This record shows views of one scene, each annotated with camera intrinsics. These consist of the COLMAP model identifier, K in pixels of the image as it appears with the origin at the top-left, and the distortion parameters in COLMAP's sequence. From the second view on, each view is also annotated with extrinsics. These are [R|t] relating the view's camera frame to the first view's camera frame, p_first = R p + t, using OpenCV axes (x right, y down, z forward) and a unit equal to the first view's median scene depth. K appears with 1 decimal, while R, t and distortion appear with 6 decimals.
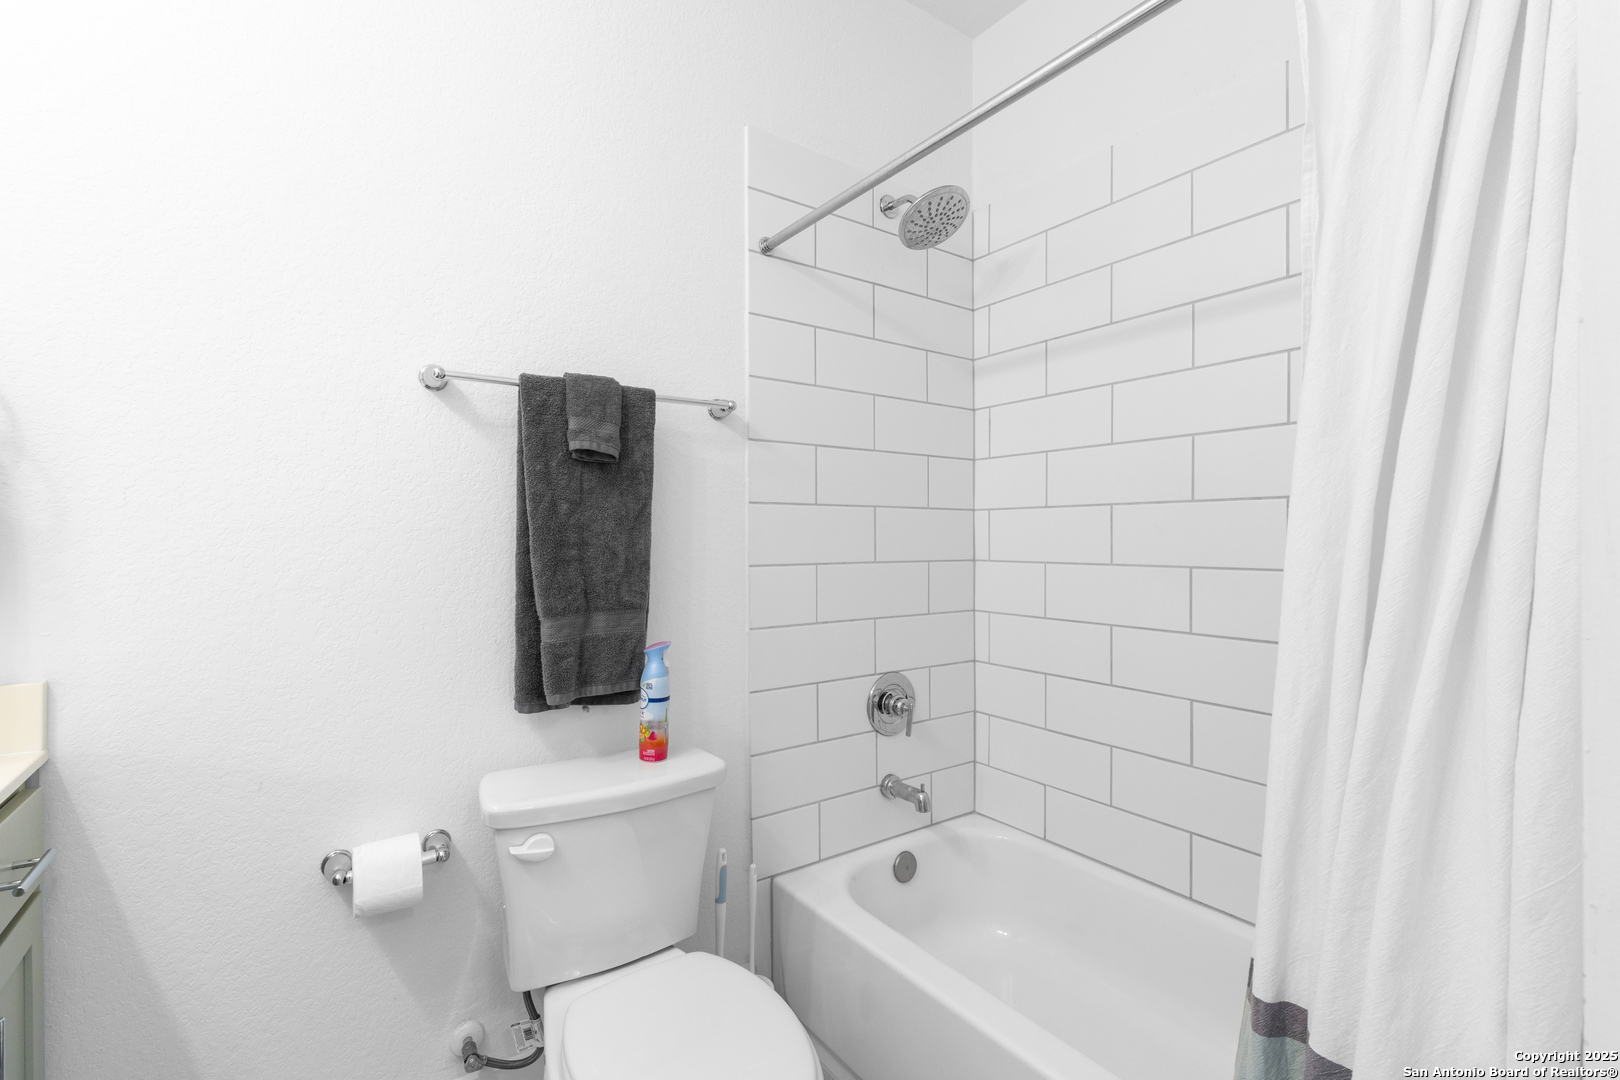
lens RADIAL K [[724.7, 0, 814.5], [0, 724.7, 536.3], [0, 0, 1]] dist [-0.006986, 0.001311]
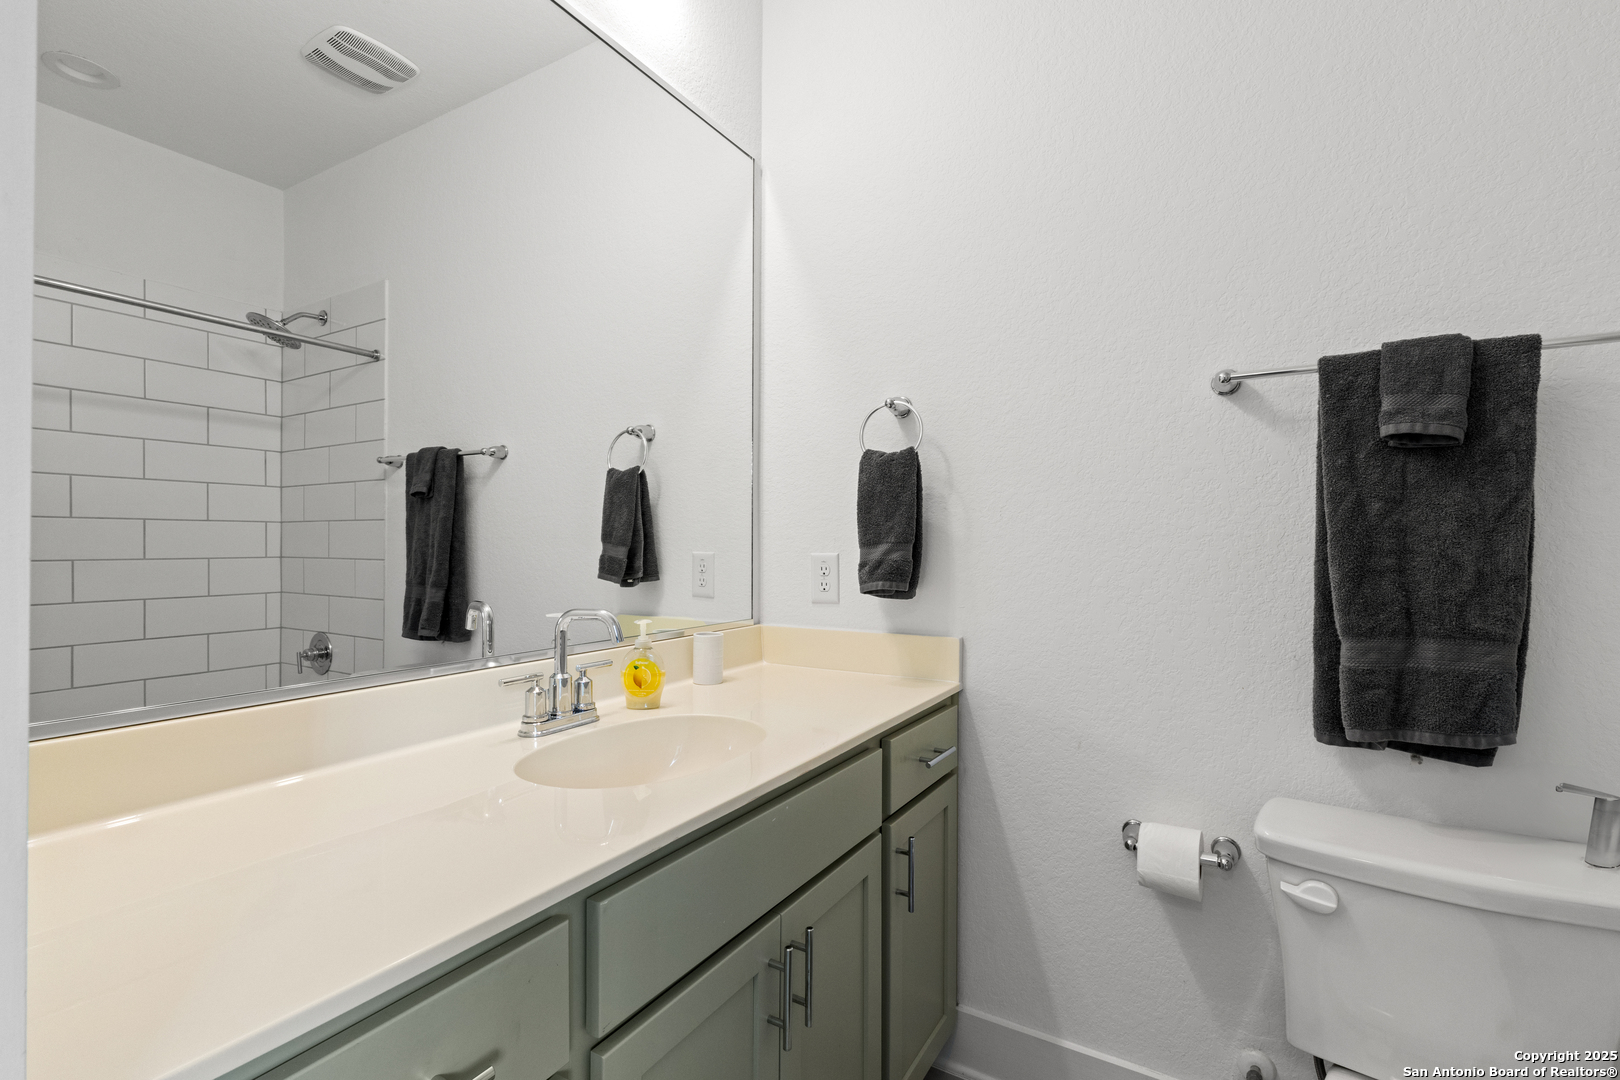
lens RADIAL K [[724.7, 0, 813.6], [0, 724.7, 545.8], [0, 0, 1]] dist [-0.006986, 0.001311]
pose [[0.393123, 0.003905, -0.919478, 0.162062], [-0.001608, 0.999992, 0.003559, 0.002601], [0.919485, 0.000080, 0.393126, 0.084869]]
